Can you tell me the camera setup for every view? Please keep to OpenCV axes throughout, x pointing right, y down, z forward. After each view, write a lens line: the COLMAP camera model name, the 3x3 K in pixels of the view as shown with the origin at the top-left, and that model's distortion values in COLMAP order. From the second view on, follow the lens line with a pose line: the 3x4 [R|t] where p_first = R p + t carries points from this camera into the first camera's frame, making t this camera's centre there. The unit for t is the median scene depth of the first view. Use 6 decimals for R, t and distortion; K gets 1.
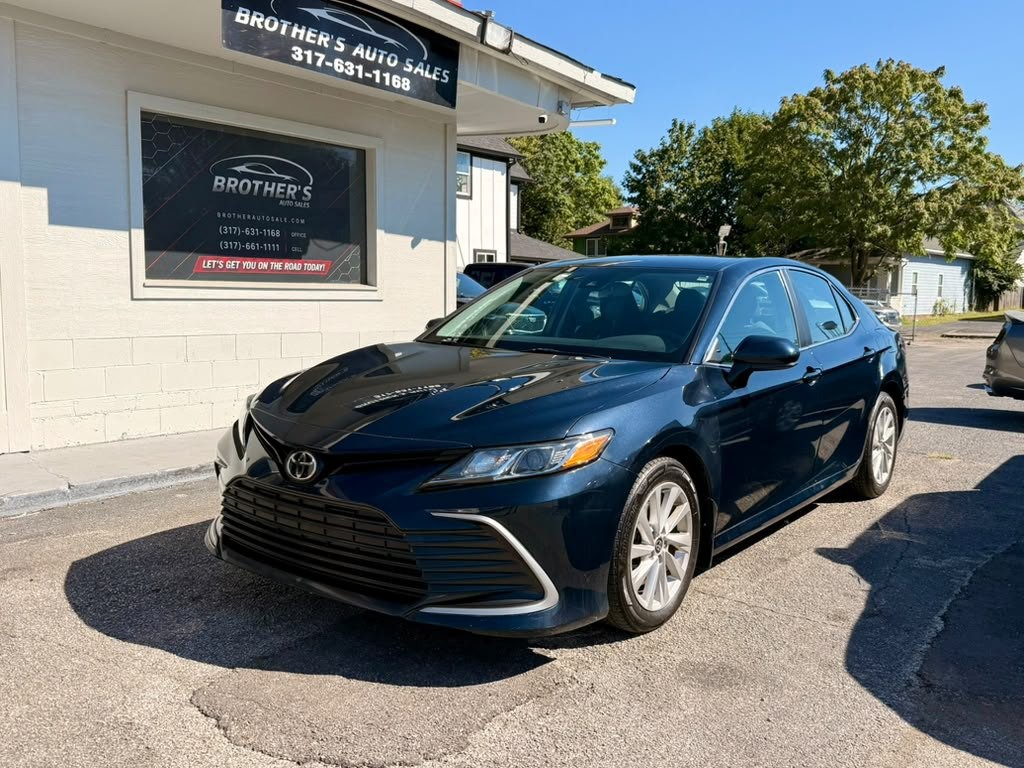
lens RADIAL K [[909.6, 0, 509.8], [0, 909.6, 379.7], [0, 0, 1]] dist [0.148738, -0.334677]
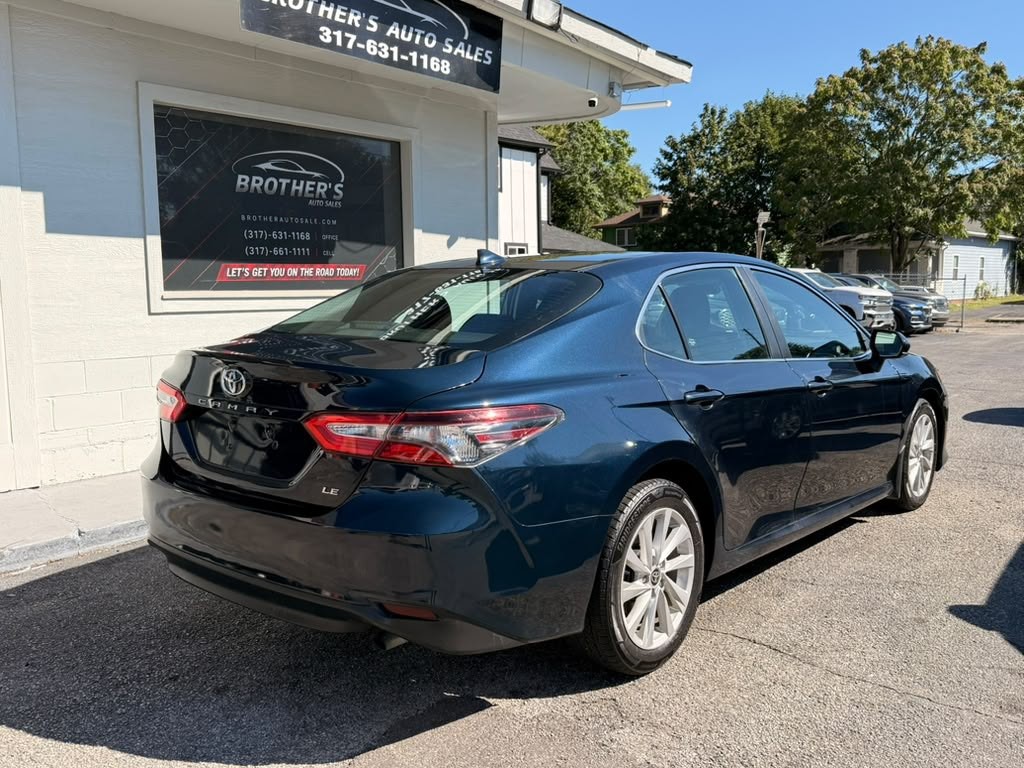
lens RADIAL K [[906.4, 0, 512.8], [0, 906.4, 385.3], [0, 0, 1]] dist [0.143162, -0.304152]
pose [[0.999452, -0.017864, -0.027867, -0.026860], [0.018306, 0.999709, 0.015703, -0.022371], [0.027578, -0.016204, 0.999488, 0.098158]]
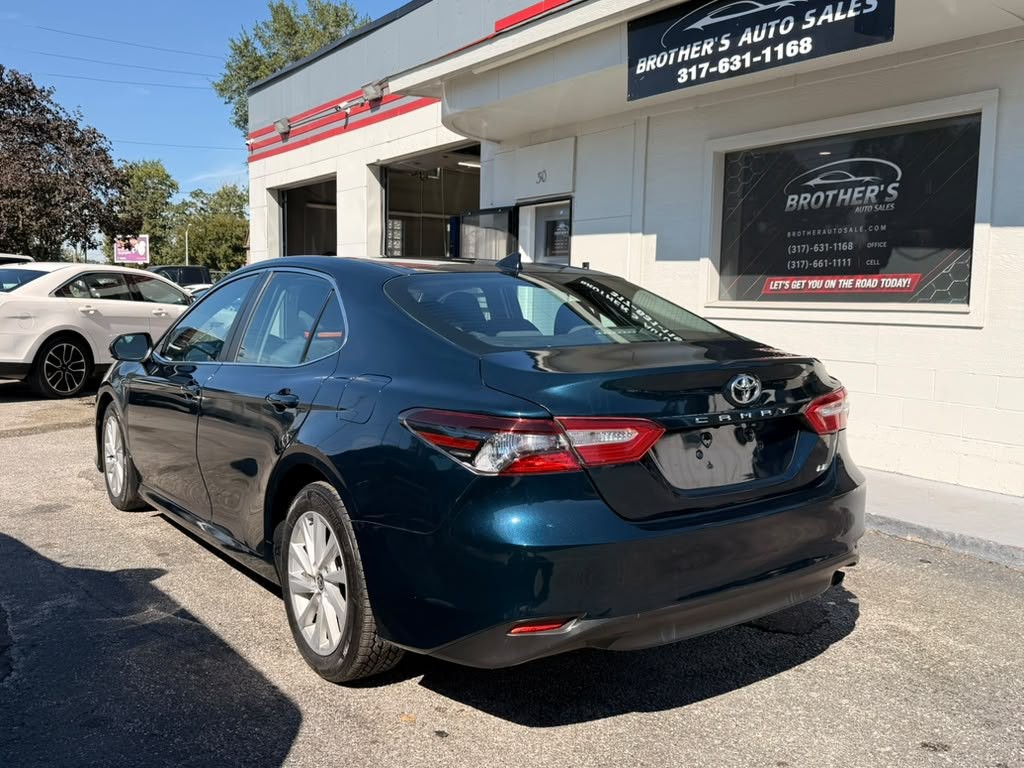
lens RADIAL K [[909.5, 0, 510.2], [0, 909.5, 385.6], [0, 0, 1]] dist [0.148403, -0.331672]
pose [[-0.291181, 0.072330, -0.953930, 0.709143], [-0.114313, 0.987363, 0.109759, -0.091996], [0.949814, 0.141007, -0.279233, 0.998422]]
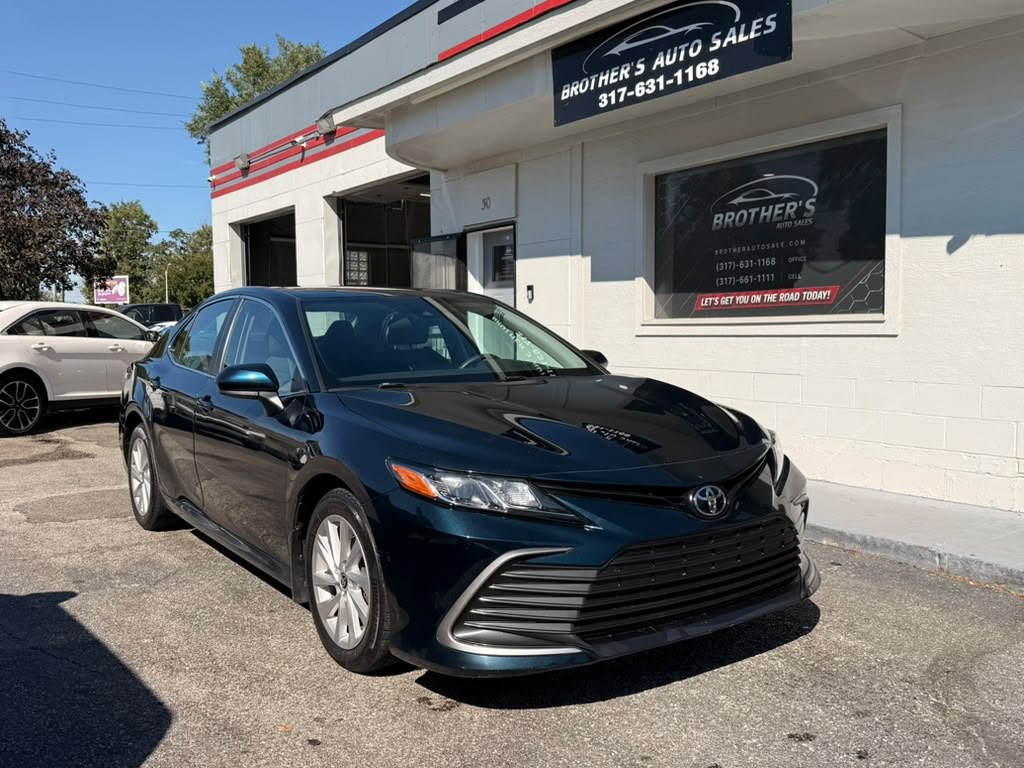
lens RADIAL K [[906.4, 0, 512.8], [0, 906.4, 385.3], [0, 0, 1]] dist [0.143162, -0.304152]
pose [[-0.271999, 0.048698, -0.961065, 0.702336], [-0.087514, 0.993328, 0.075101, -0.088185], [0.958310, 0.104534, -0.265923, 1.050567]]
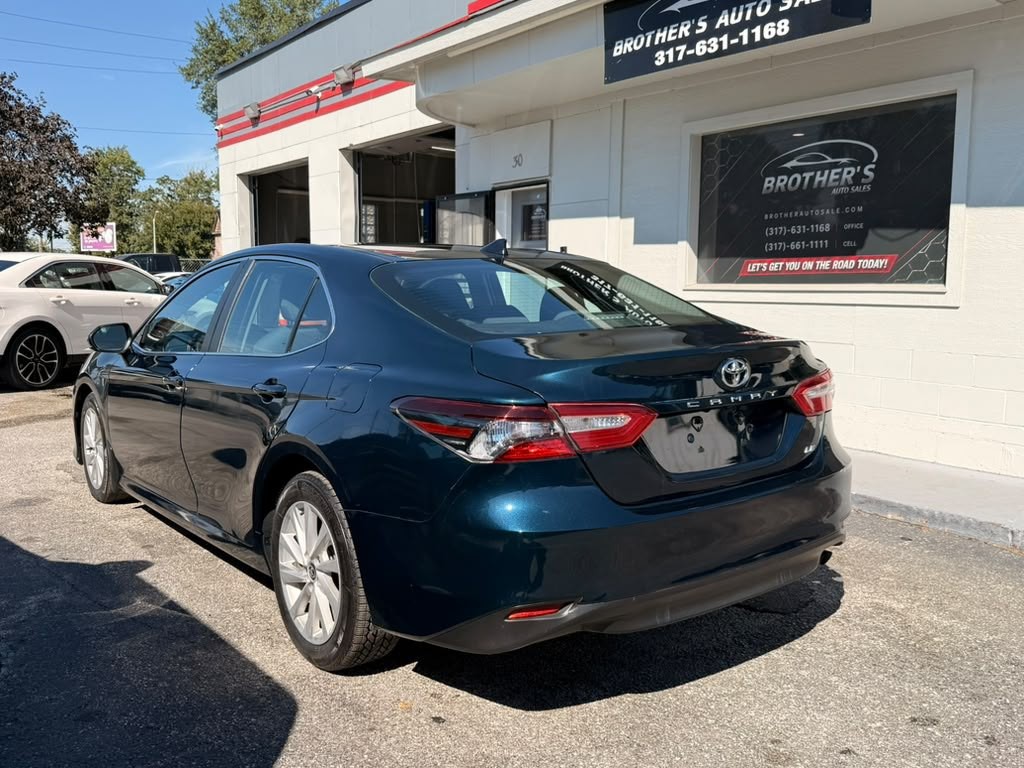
lens RADIAL K [[911.0, 0, 506.7], [0, 911.0, 385.8], [0, 0, 1]] dist [0.136424, -0.299284]
pose [[-0.266370, 0.092559, -0.959416, 0.711523], [-0.103067, 0.986936, 0.123829, -0.092223], [0.958344, 0.131869, -0.253351, 0.991411]]
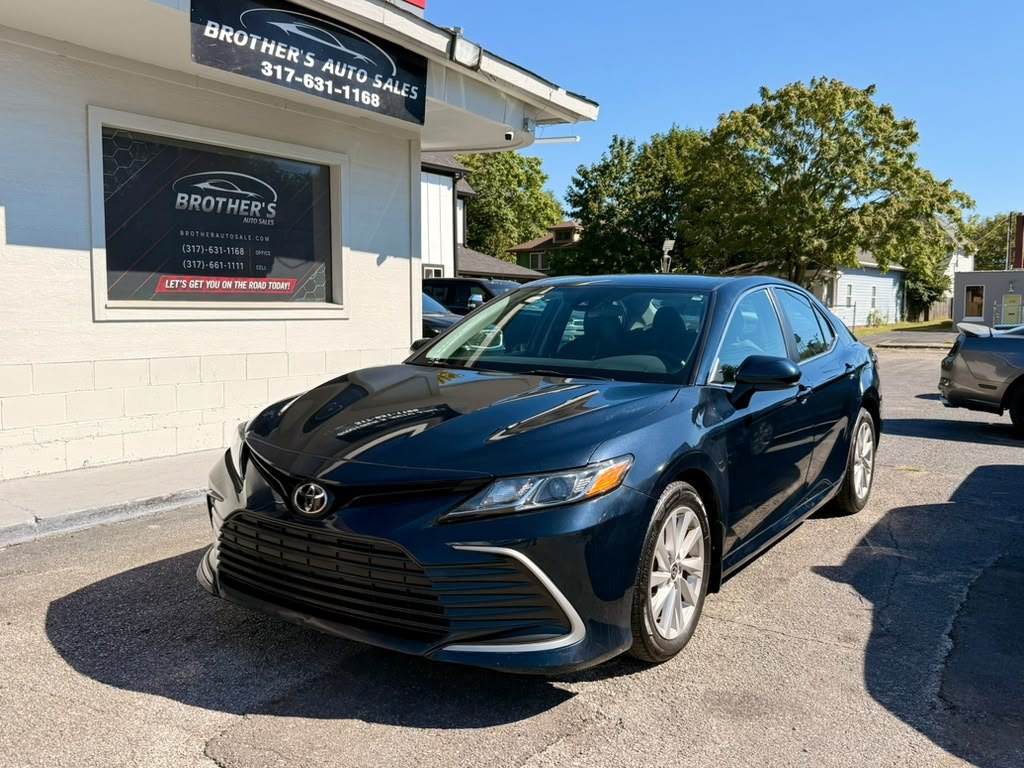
lens RADIAL K [[909.6, 0, 509.8], [0, 909.6, 379.7], [0, 0, 1]] dist [0.148738, -0.334677]
pose [[0.997870, -0.012462, 0.064027, -0.035247], [0.013393, 0.999810, -0.014131, -0.006326], [-0.063839, 0.014958, 0.997848, 0.012977]]
